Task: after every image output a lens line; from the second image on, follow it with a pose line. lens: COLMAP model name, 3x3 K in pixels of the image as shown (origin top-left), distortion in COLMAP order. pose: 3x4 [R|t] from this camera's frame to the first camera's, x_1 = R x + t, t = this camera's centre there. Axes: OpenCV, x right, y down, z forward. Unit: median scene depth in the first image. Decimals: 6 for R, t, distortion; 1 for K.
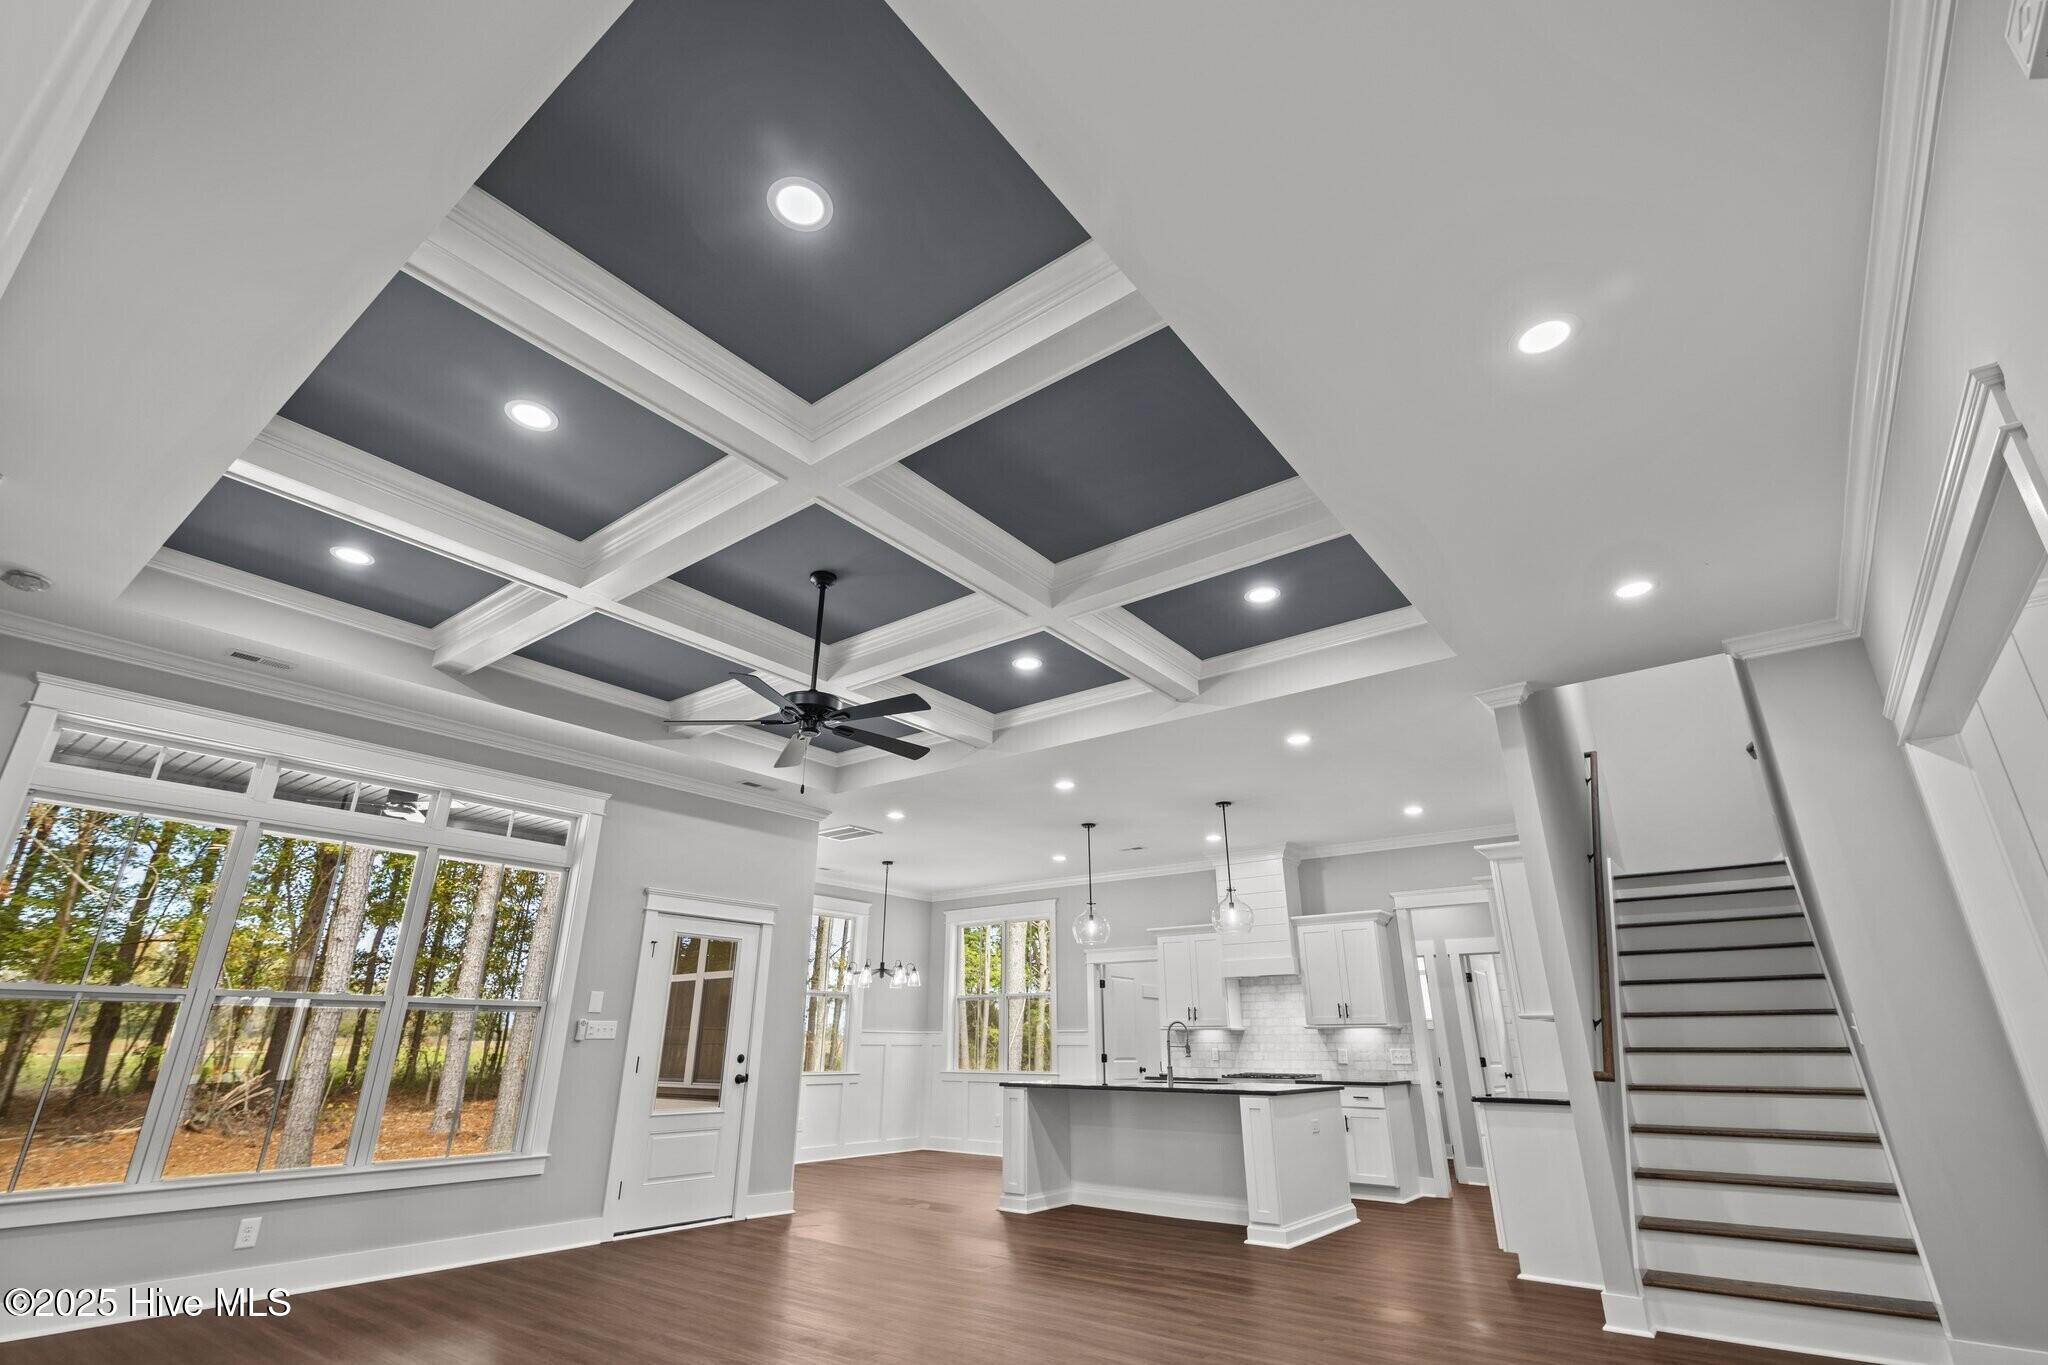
lens RADIAL K [[940.0, 0, 1026.6], [0, 940.0, 686.7], [0, 0, 1]] dist [-0.003451, -0.000180]
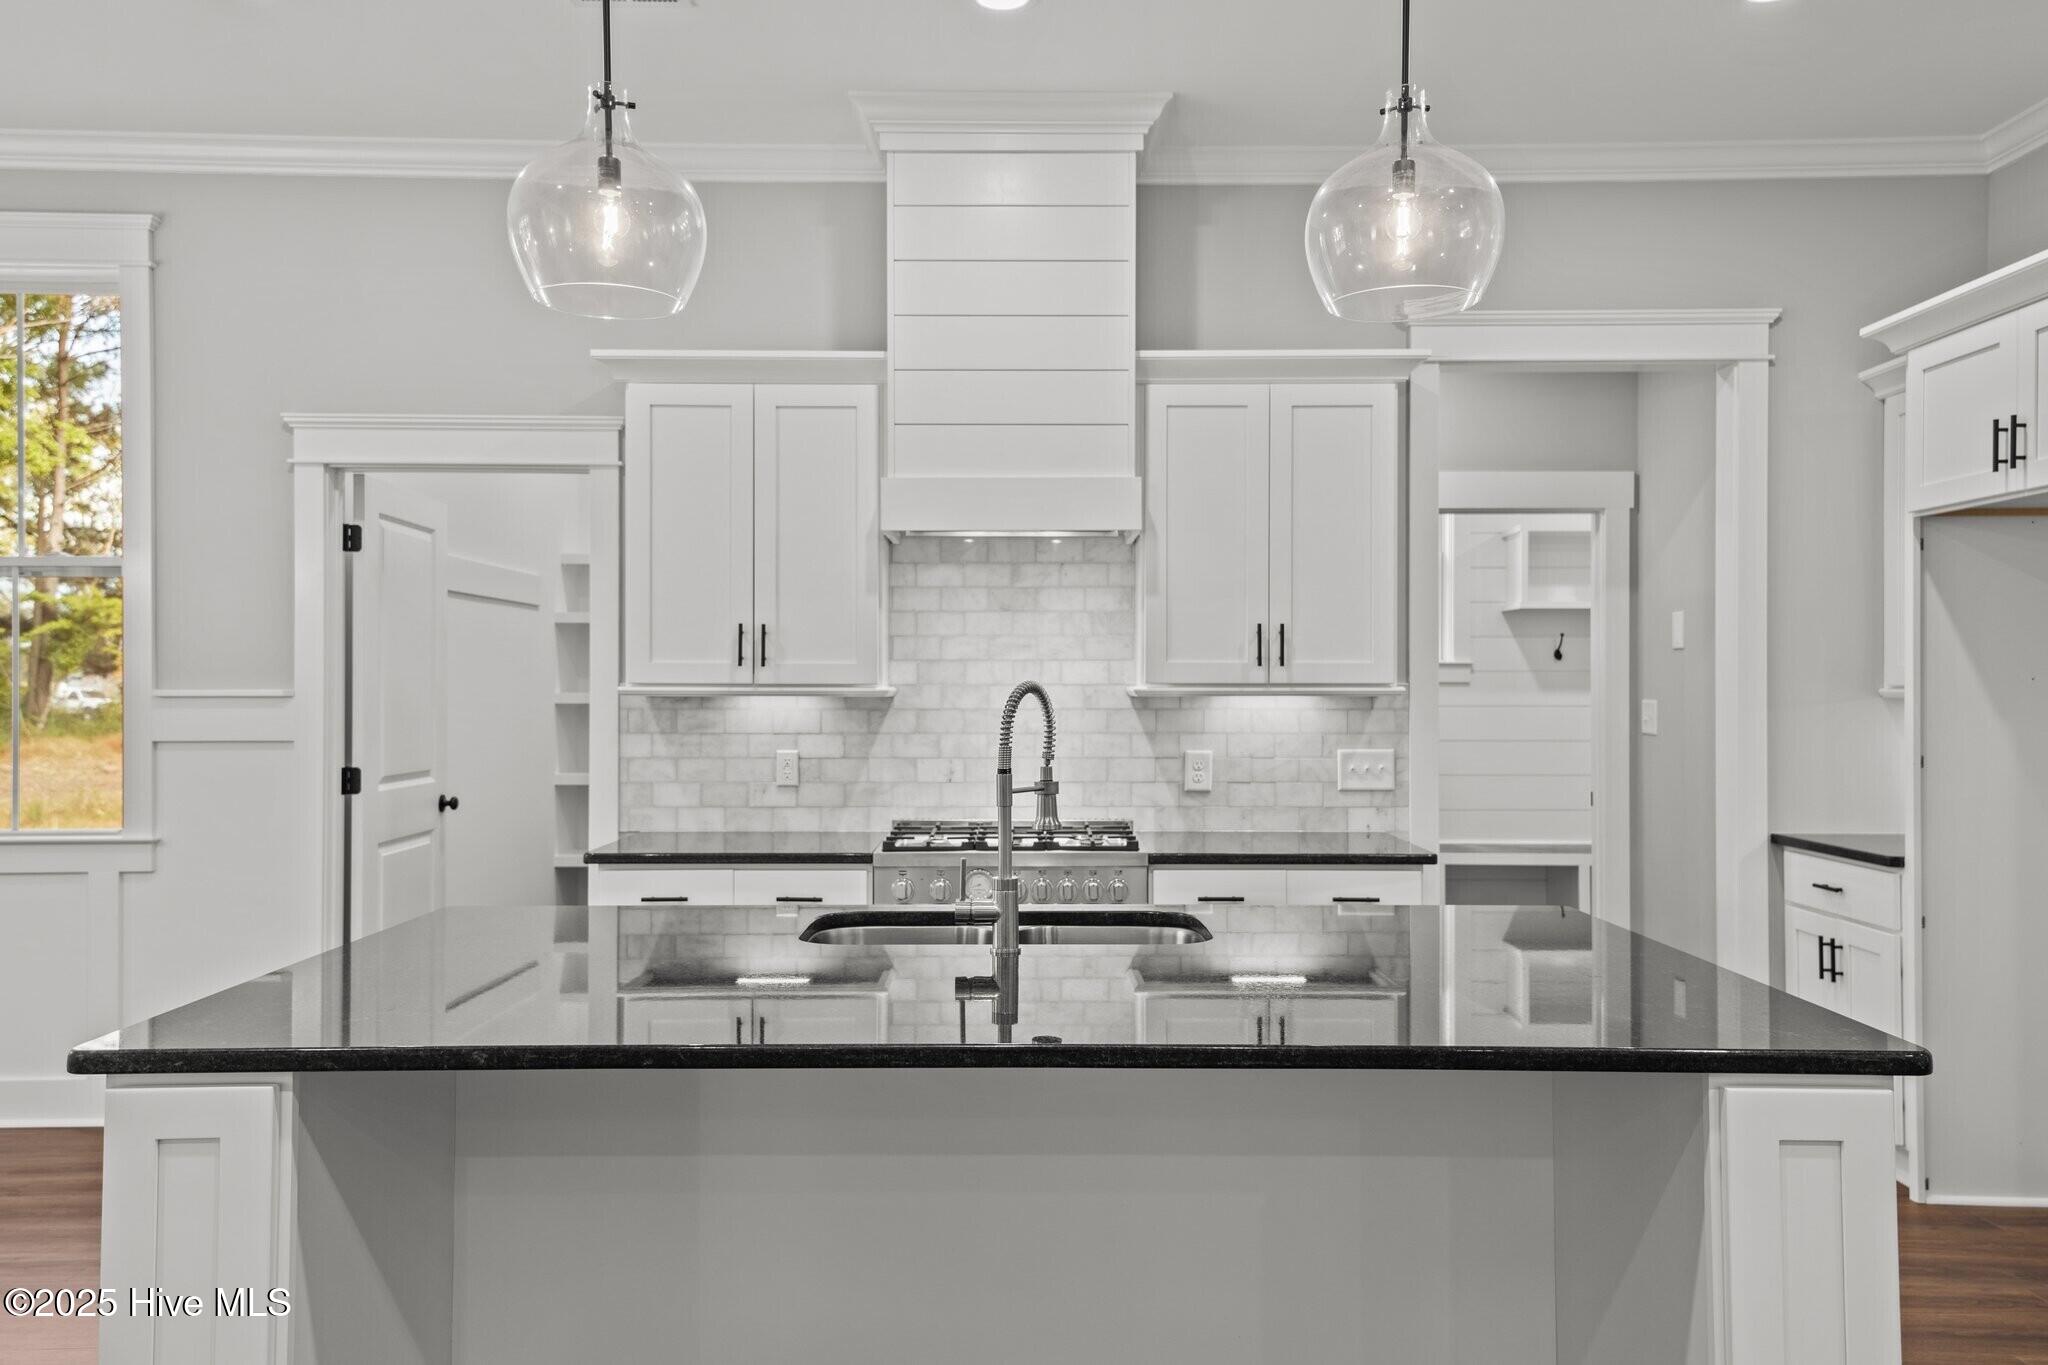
lens RADIAL K [[1552.1, 0, 1024.9], [0, 1552.1, 688.1], [0, 0, 1]] dist [0.057863, 0.000731]
pose [[0.795975, -0.004810, 0.605310, -0.054501], [-0.214576, 0.932793, 0.289577, 0.219104], [-0.566022, -0.360381, 0.741448, 0.637148]]
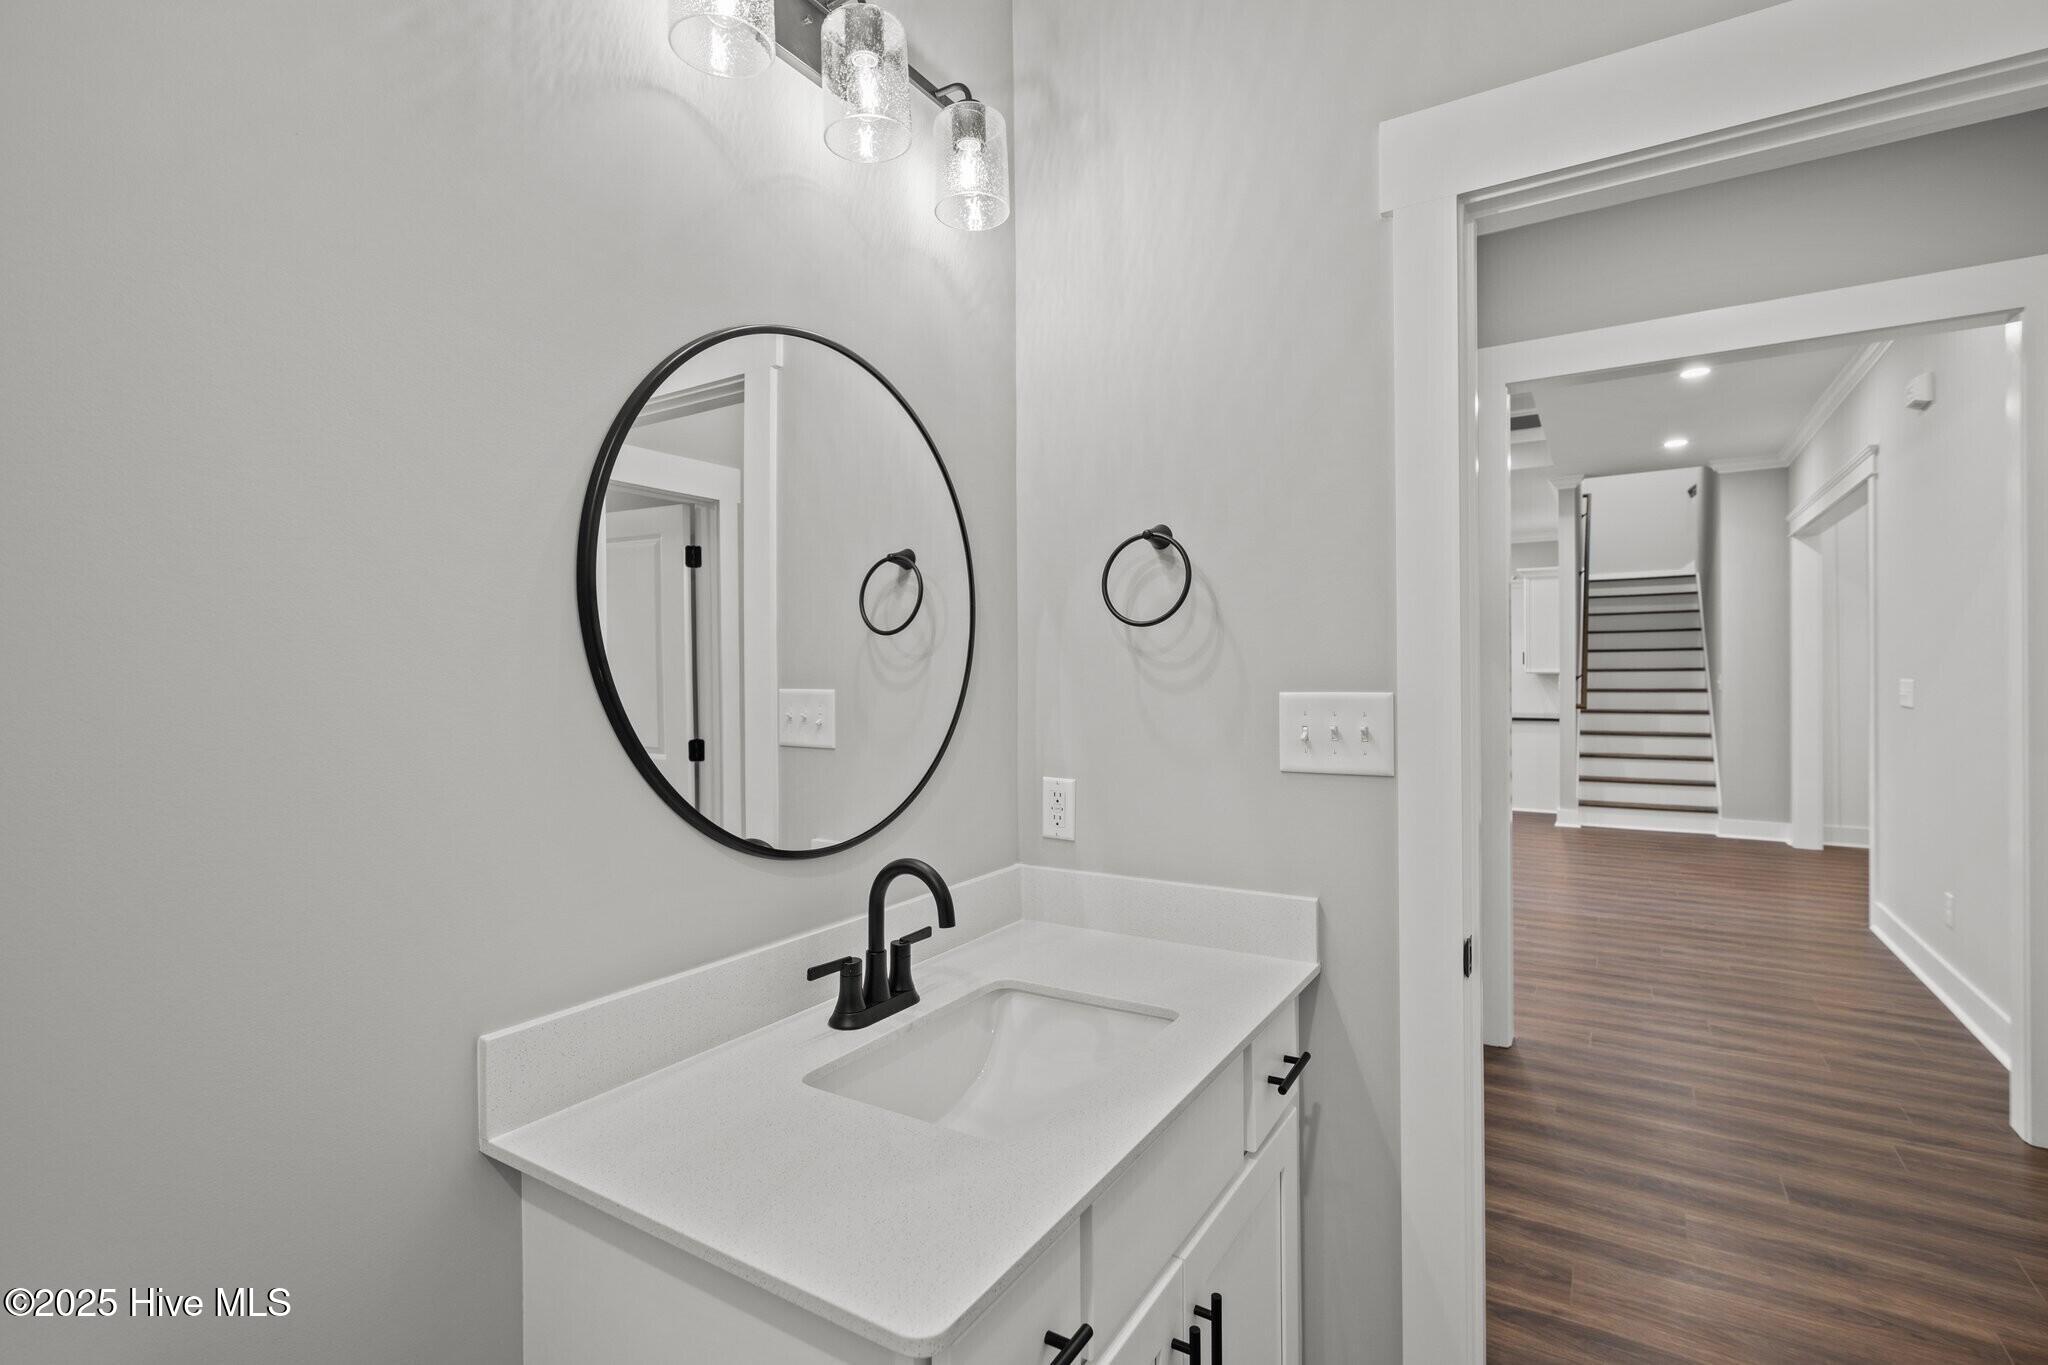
lens RADIAL K [[940.0, 0, 1025.8], [0, 940.0, 676.3], [0, 0, 1]] dist [-0.003451, -0.000180]
pose [[0.995568, -0.009142, 0.093603, -0.546291], [-0.025096, 0.933349, 0.358092, -0.229290], [-0.090638, -0.358853, 0.928983, -0.498677]]
